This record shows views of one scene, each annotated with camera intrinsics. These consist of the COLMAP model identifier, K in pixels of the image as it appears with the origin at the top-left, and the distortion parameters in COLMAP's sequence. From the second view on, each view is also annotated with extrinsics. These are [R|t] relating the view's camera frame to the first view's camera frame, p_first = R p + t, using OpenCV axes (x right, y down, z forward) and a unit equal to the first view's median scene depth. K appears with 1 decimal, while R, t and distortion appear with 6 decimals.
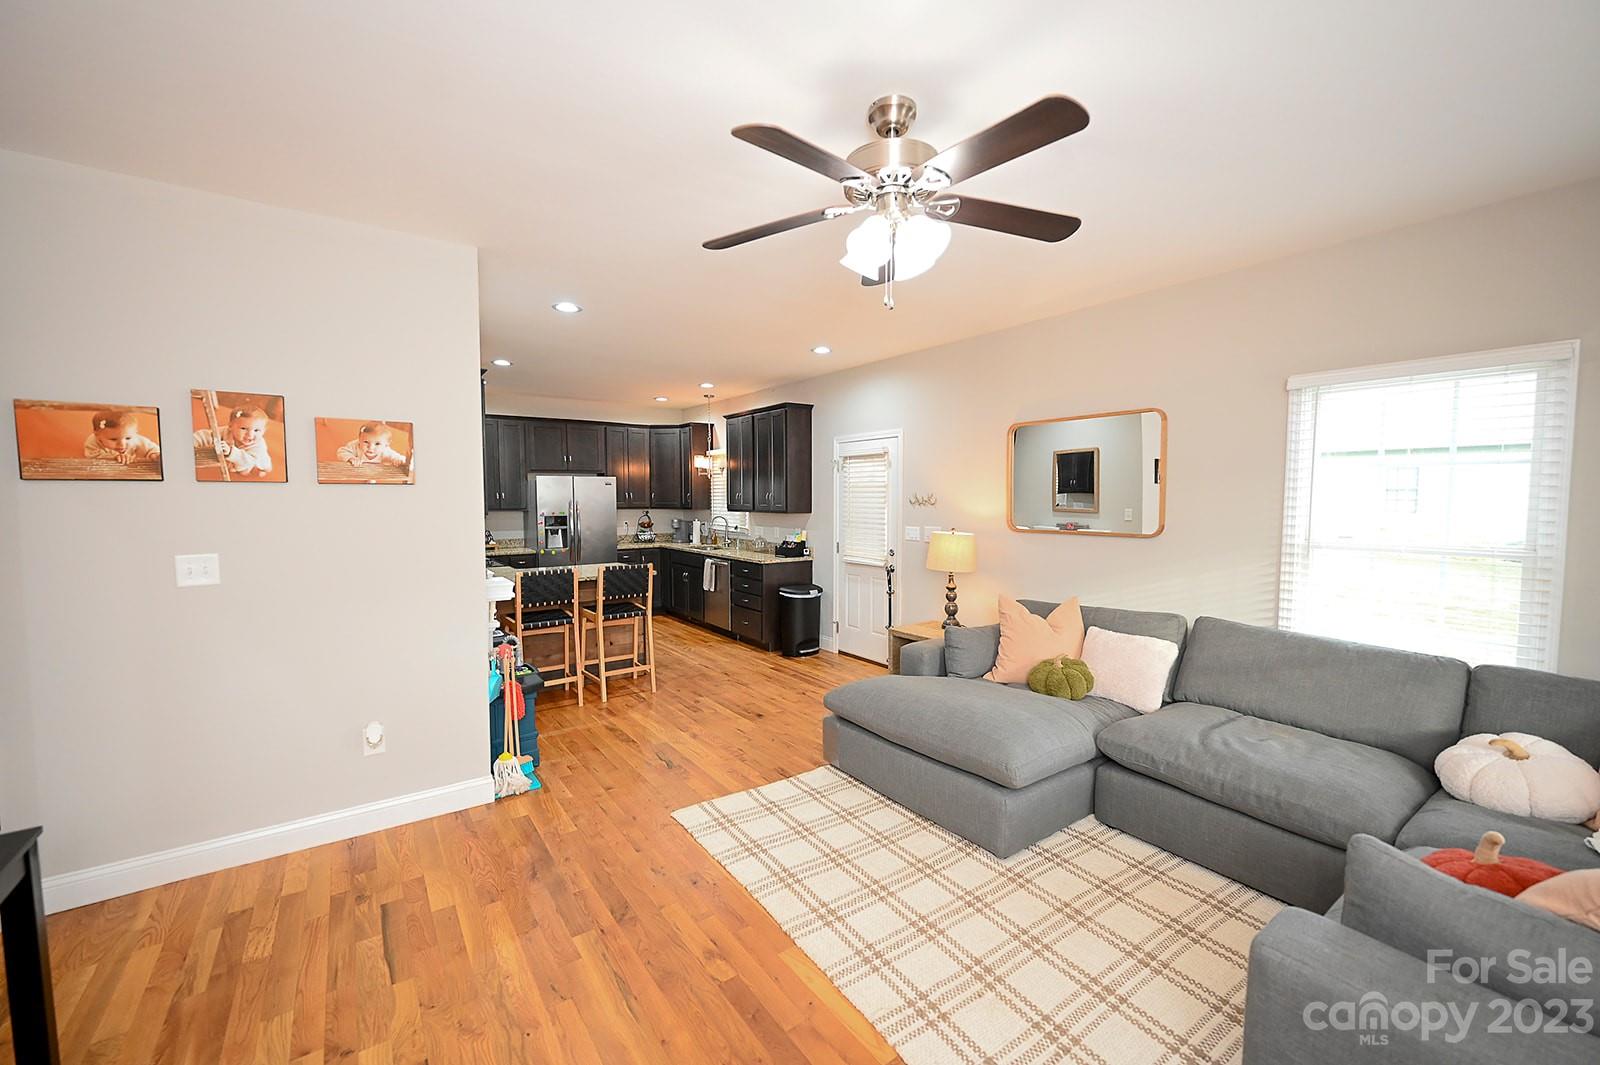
lens RADIAL K [[635.2, 0, 803.1], [0, 635.2, 538.4], [0, 0, 1]] dist [0.000629, -0.000425]
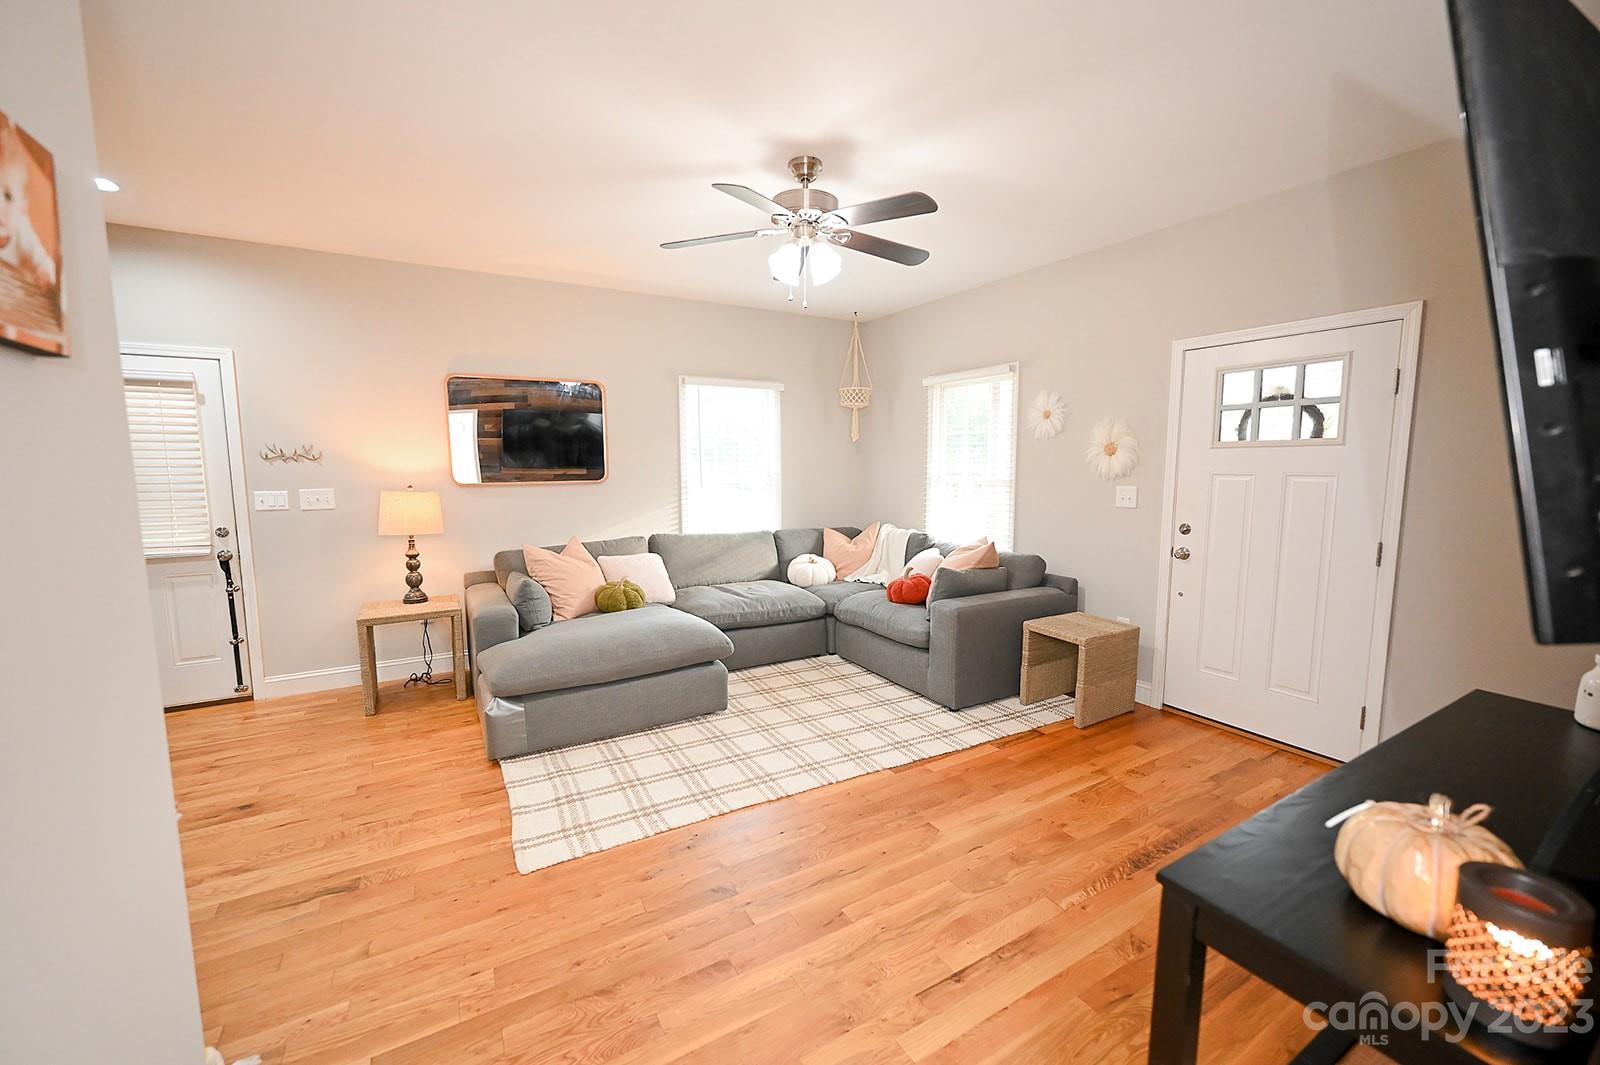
lens RADIAL K [[635.2, 0, 799.7], [0, 635.2, 532.0], [0, 0, 1]] dist [0.000629, -0.000425]
pose [[0.091603, -0.108932, 0.989820, -0.505626], [0.070888, 0.992190, 0.102632, -0.003921], [-0.993269, 0.060765, 0.098609, 0.347512]]
